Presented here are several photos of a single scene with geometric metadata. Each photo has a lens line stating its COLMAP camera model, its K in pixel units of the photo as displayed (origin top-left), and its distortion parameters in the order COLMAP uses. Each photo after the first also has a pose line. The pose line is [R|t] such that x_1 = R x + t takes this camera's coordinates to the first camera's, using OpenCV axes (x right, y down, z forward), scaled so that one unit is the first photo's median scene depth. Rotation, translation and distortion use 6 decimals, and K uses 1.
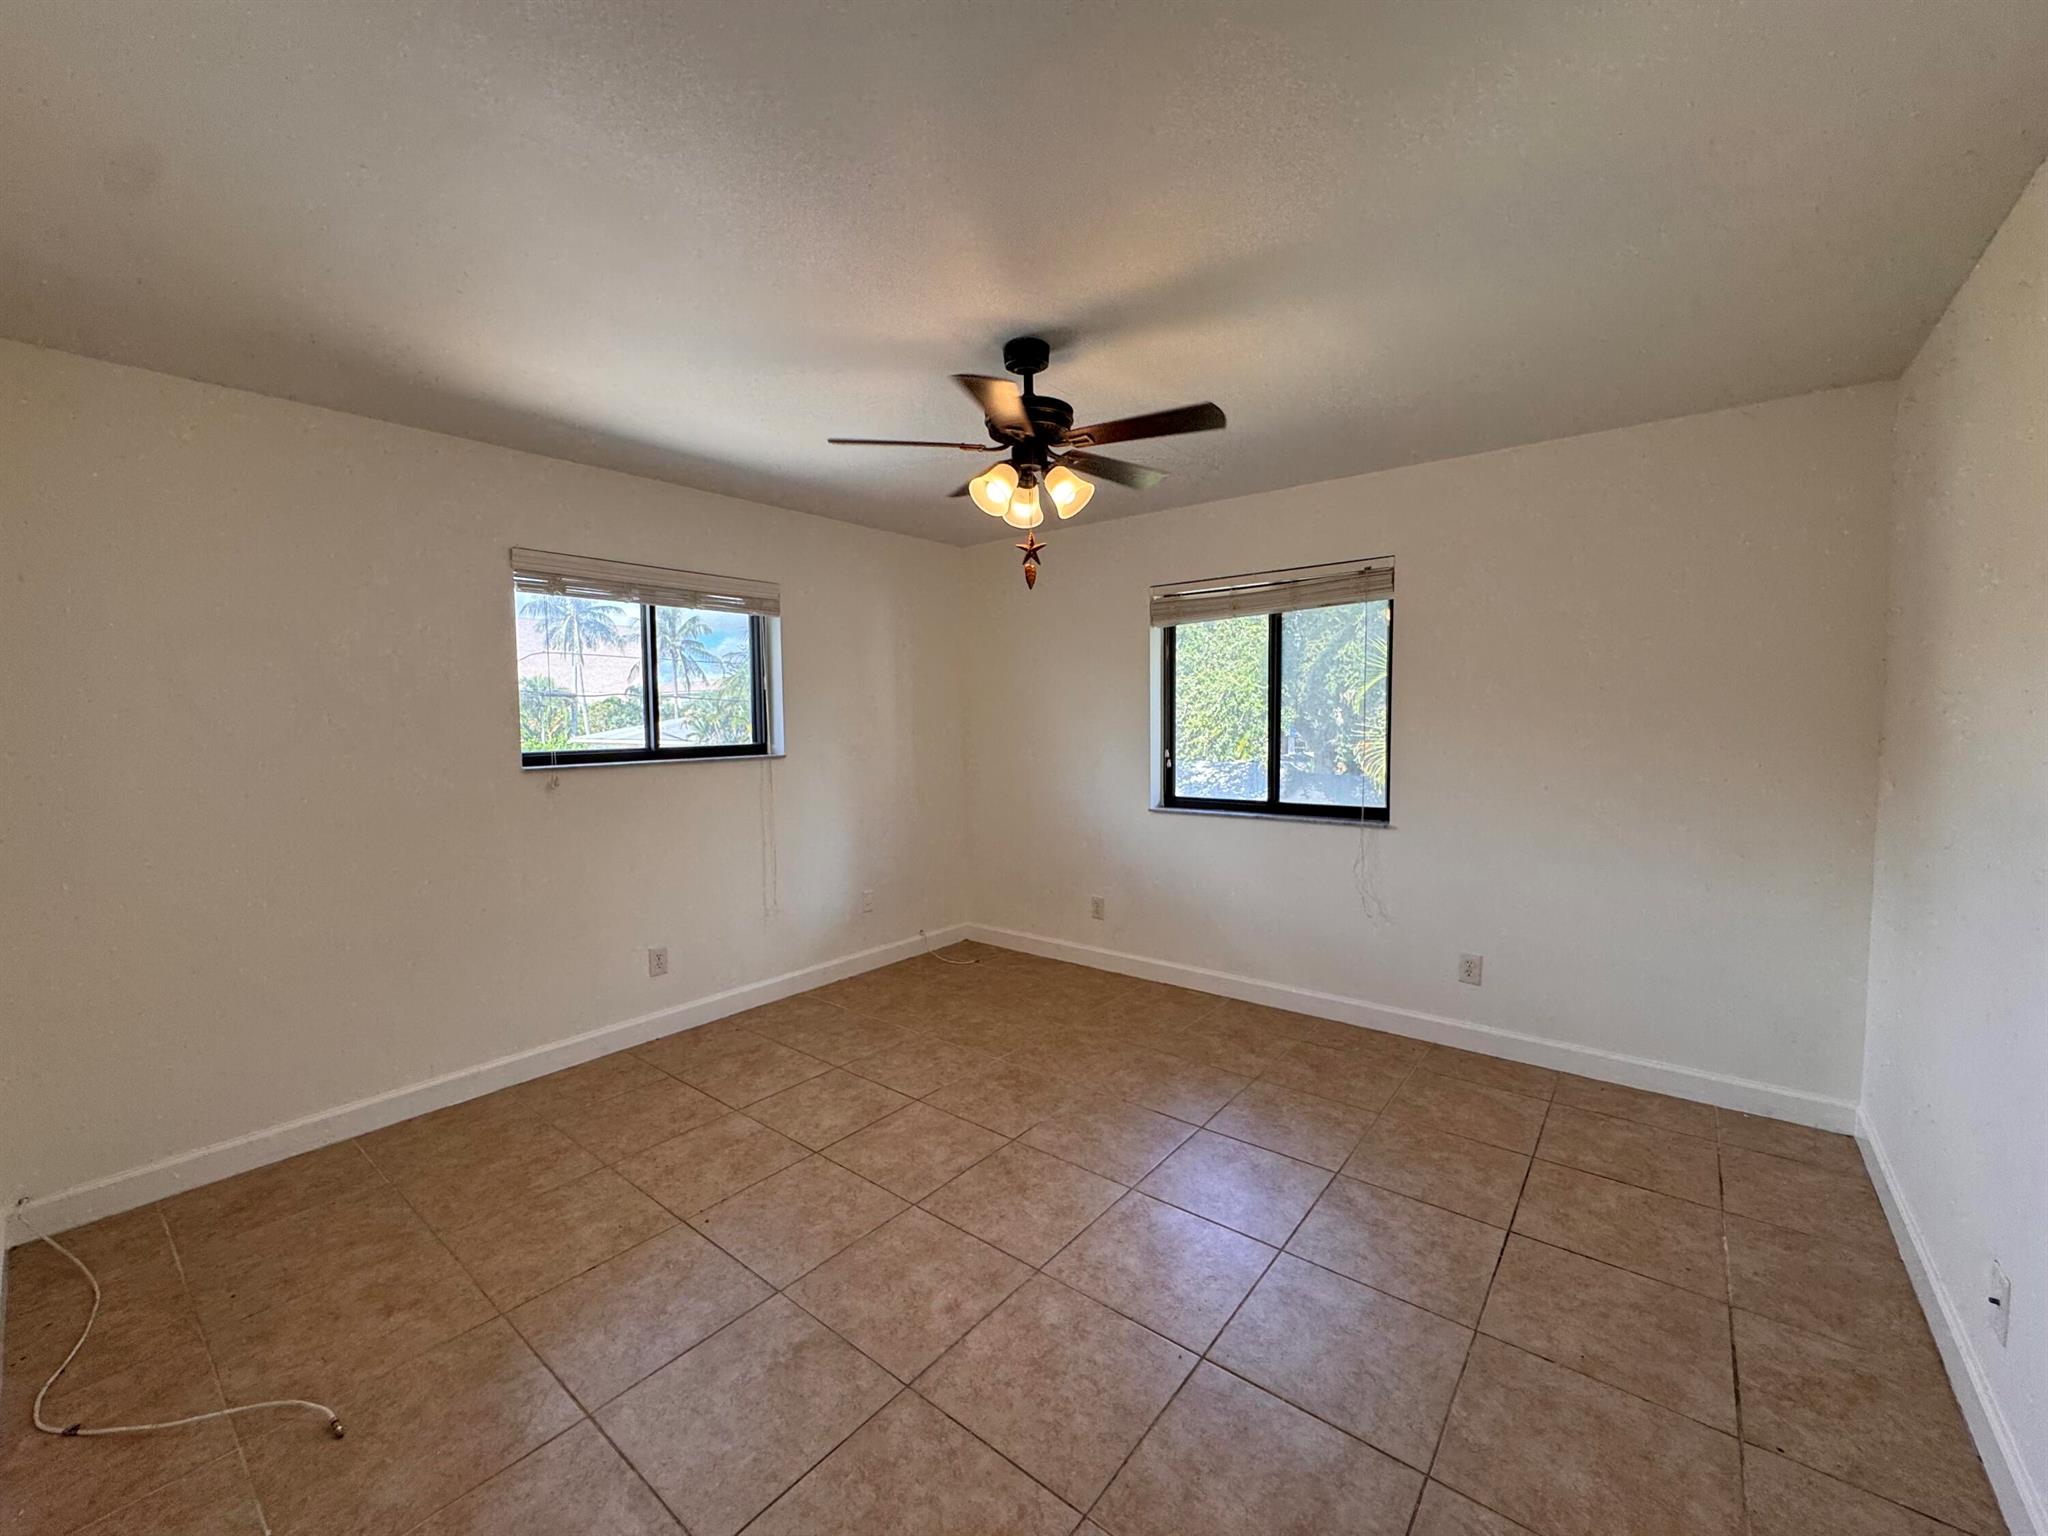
lens RADIAL K [[819.4, 0, 1015.5], [0, 819.4, 763.9], [0, 0, 1]] dist [-0.004245, 0.001189]
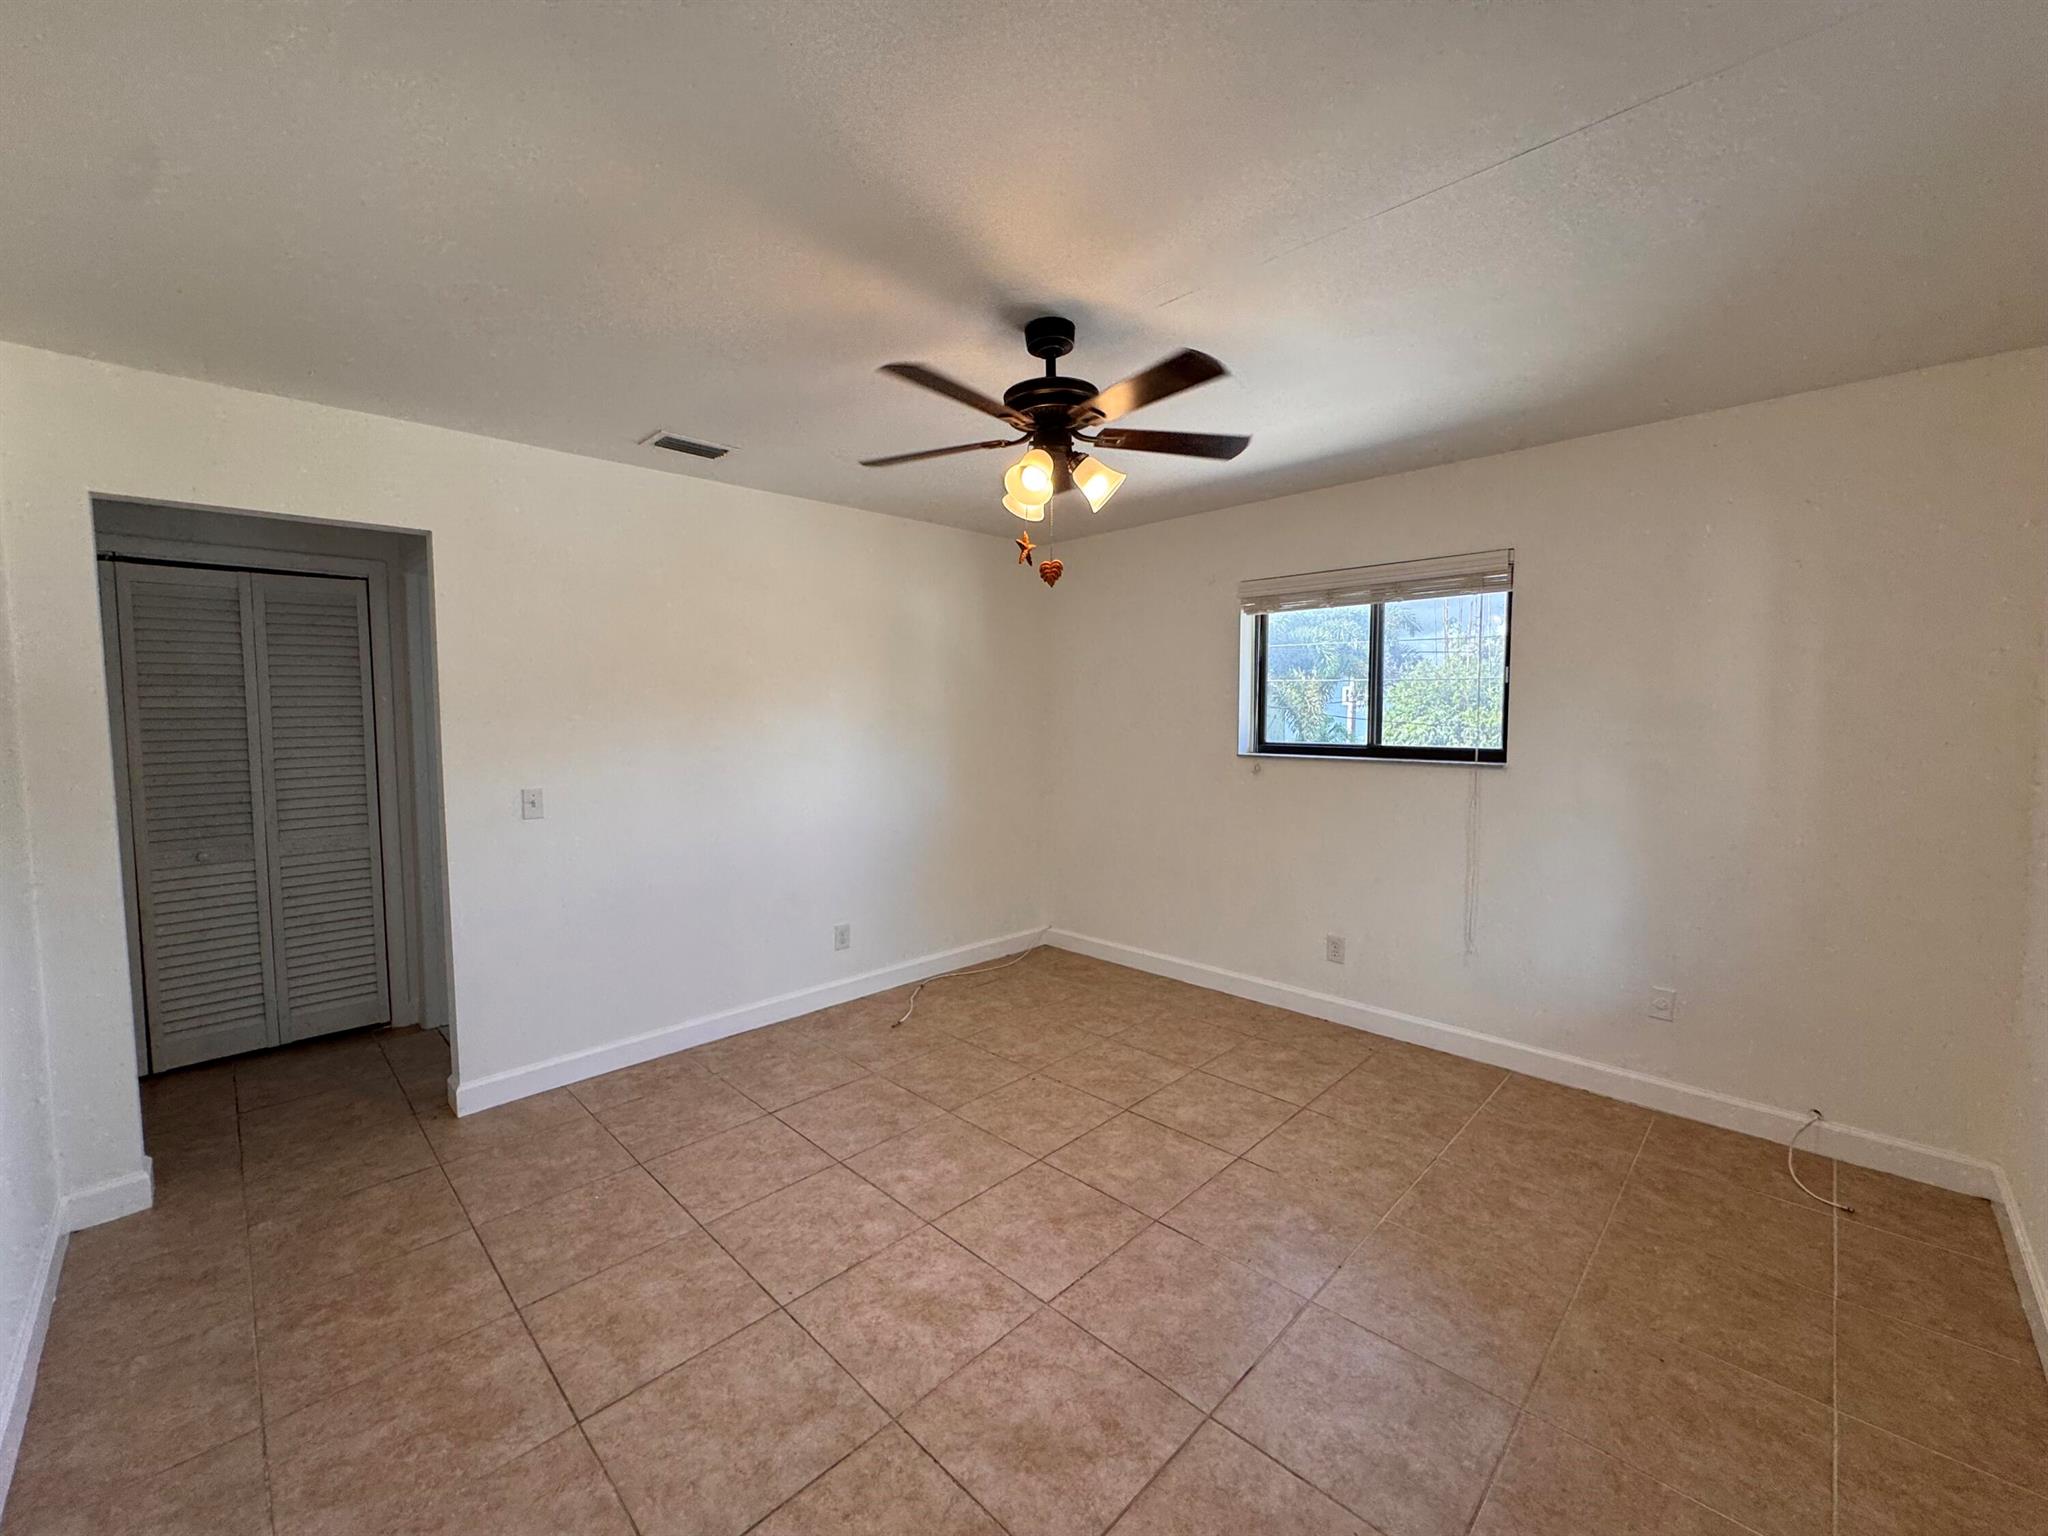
lens RADIAL K [[819.4, 0, 1028.4], [0, 819.4, 767.0], [0, 0, 1]] dist [-0.004245, 0.001189]
pose [[-0.093034, 0.079142, -0.992513, 0.839580], [-0.056287, 0.994824, 0.084602, -0.075883], [0.994071, 0.063737, -0.088098, 0.938682]]
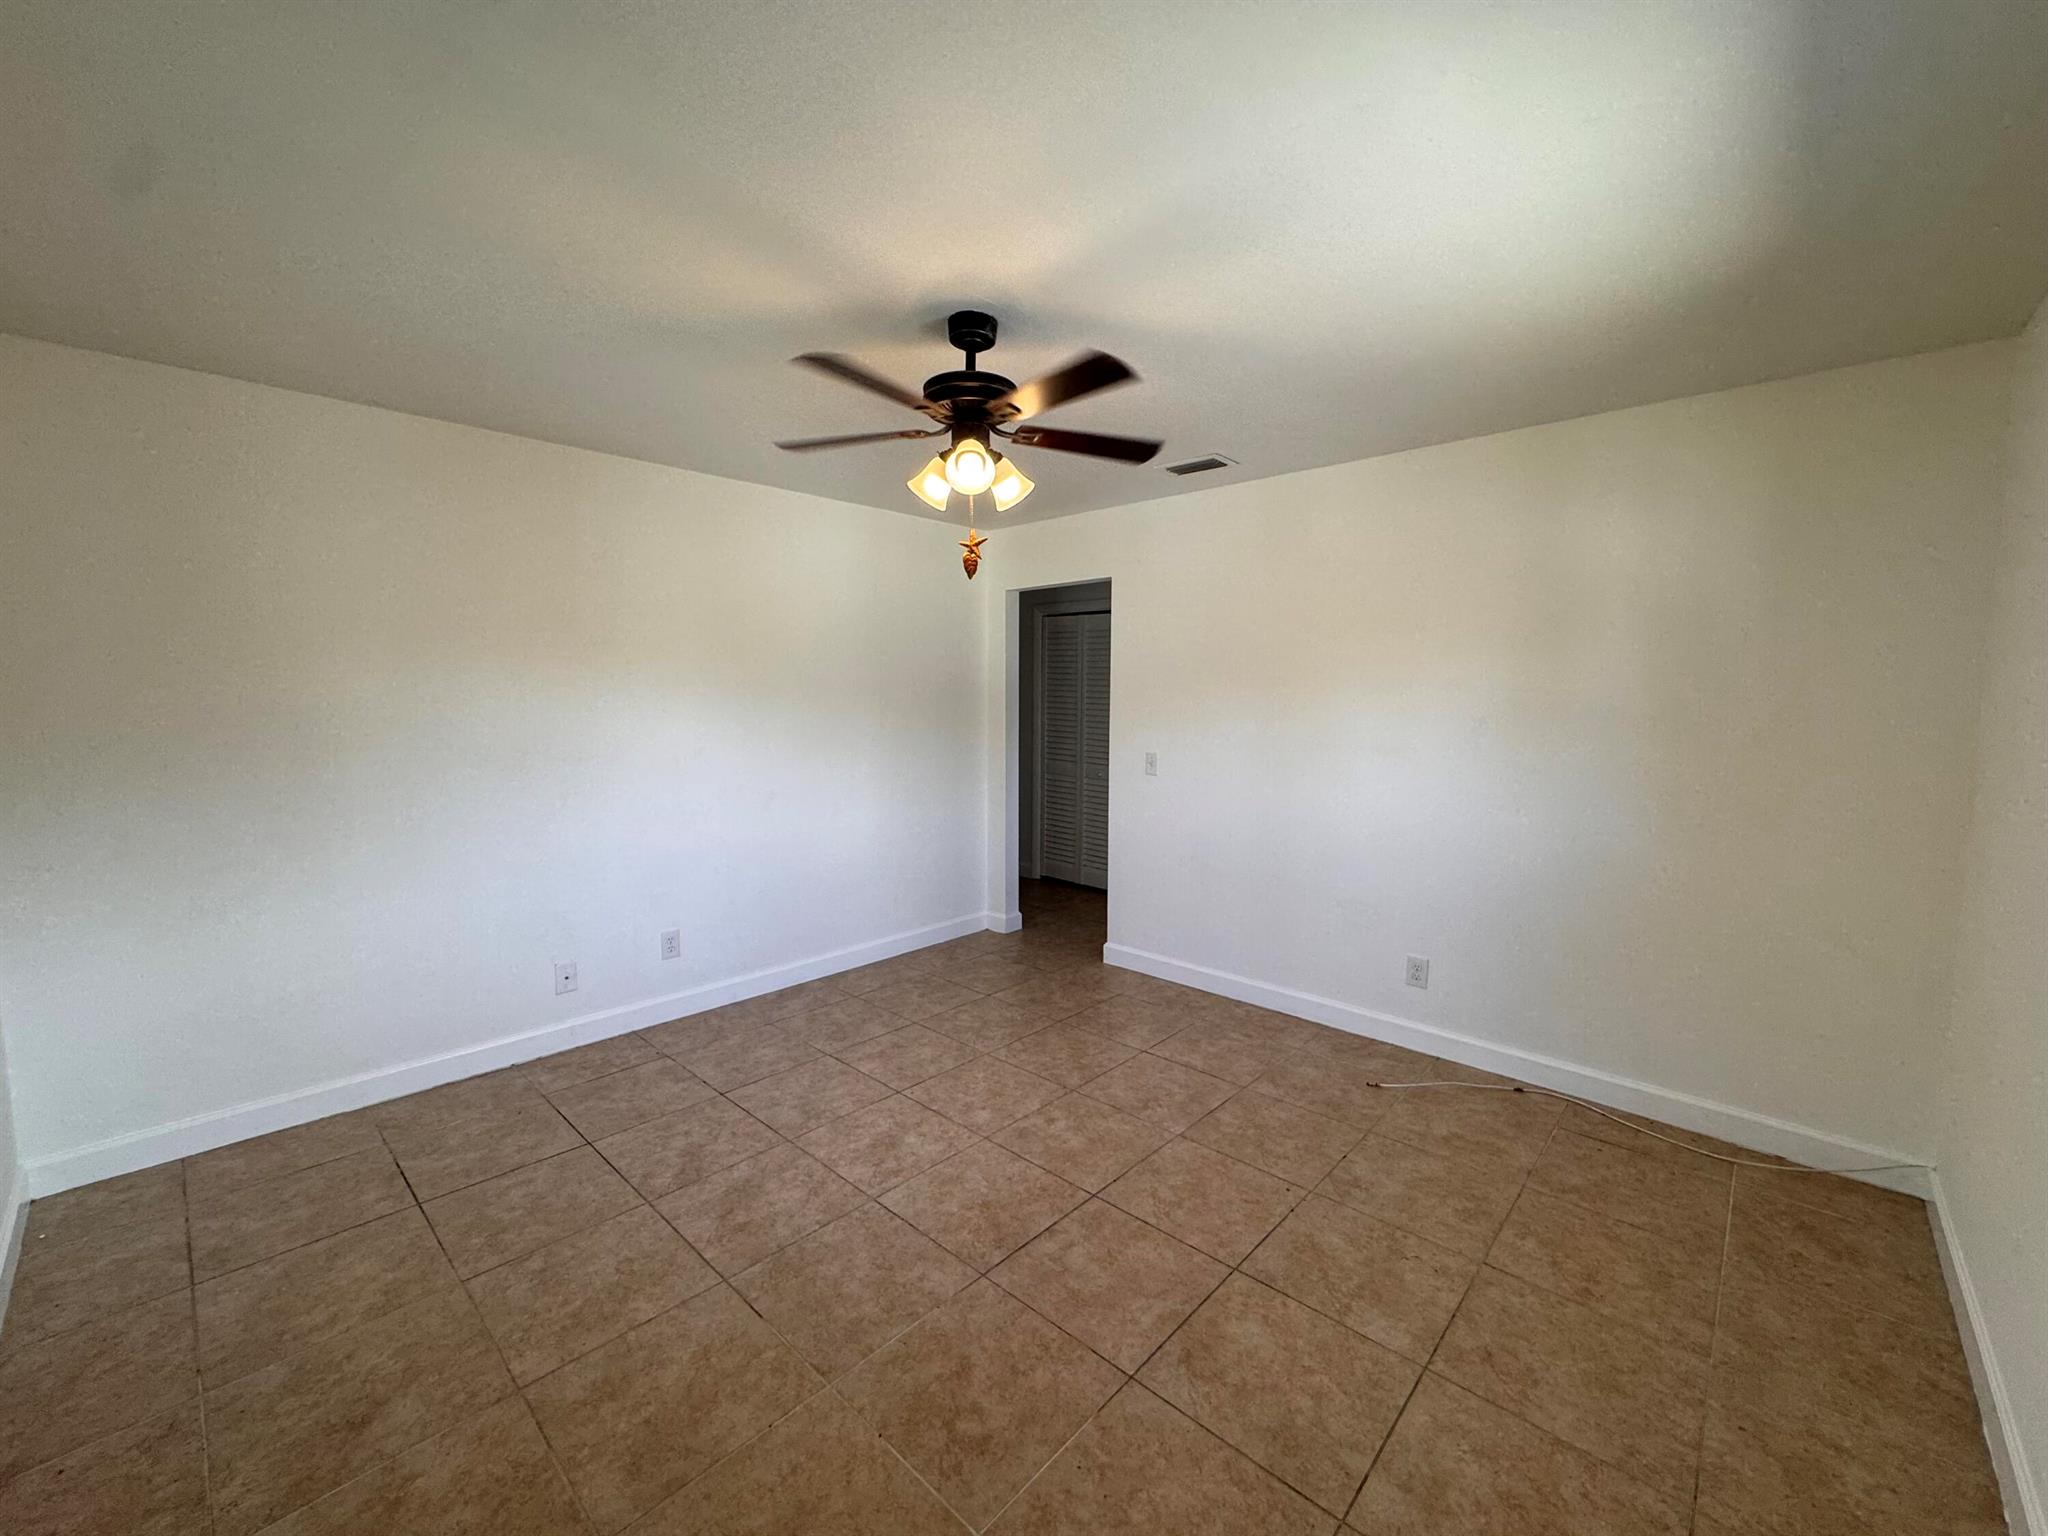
lens RADIAL K [[819.4, 0, 1020.0], [0, 819.4, 771.8], [0, 0, 1]] dist [-0.004245, 0.001189]
pose [[-0.997556, -0.000459, 0.069870, -0.091705], [0.010579, 0.987459, 0.157522, -0.124445], [-0.069066, 0.157876, -0.985041, 1.719540]]
